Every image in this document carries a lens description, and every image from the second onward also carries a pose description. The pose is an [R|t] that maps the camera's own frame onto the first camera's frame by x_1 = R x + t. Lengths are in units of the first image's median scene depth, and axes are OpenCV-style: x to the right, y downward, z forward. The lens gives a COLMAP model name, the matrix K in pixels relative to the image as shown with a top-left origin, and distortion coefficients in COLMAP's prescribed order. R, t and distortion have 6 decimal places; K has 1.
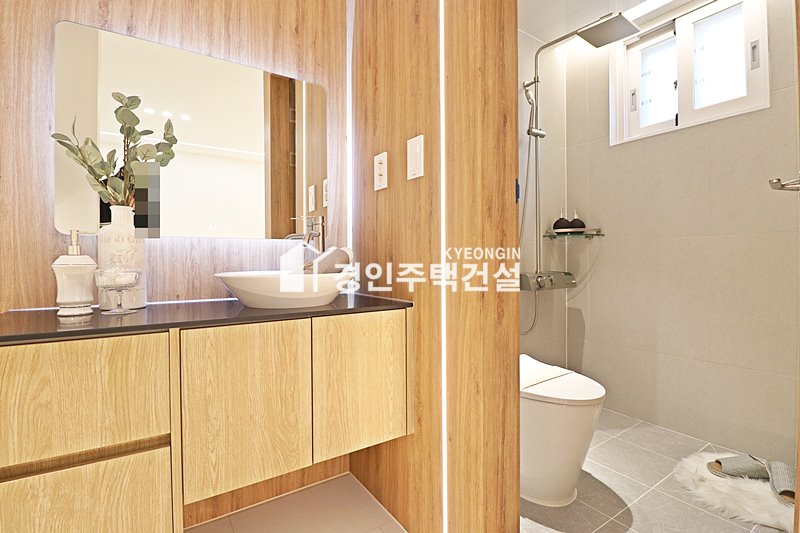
lens RADIAL K [[373.2, 0, 404.7], [0, 373.2, 261.9], [0, 0, 1]] dist [0.001124, -0.014786]
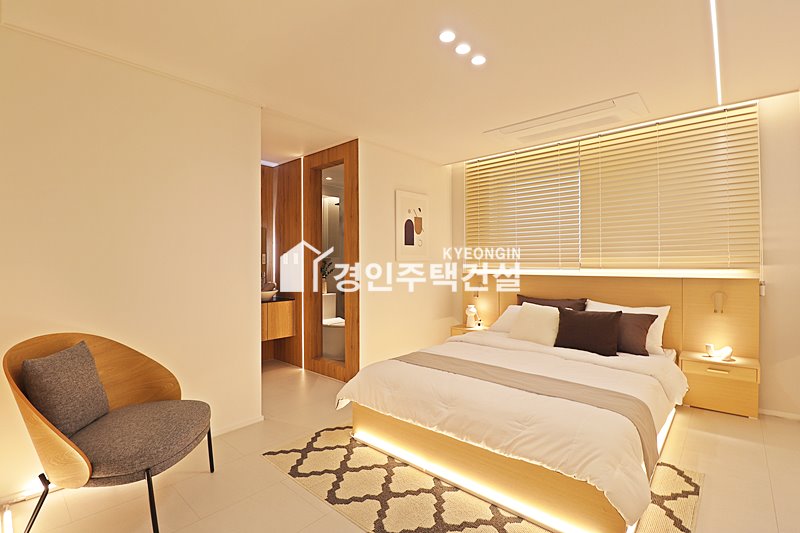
lens RADIAL K [[373.2, 0, 404.7], [0, 373.2, 261.9], [0, 0, 1]] dist [0.001124, -0.014786]
pose [[0.967634, 0.002061, 0.252349, 0.165694], [-0.000005, 0.999967, -0.008146, -0.257861], [-0.252358, 0.007881, 0.967602, -3.303817]]
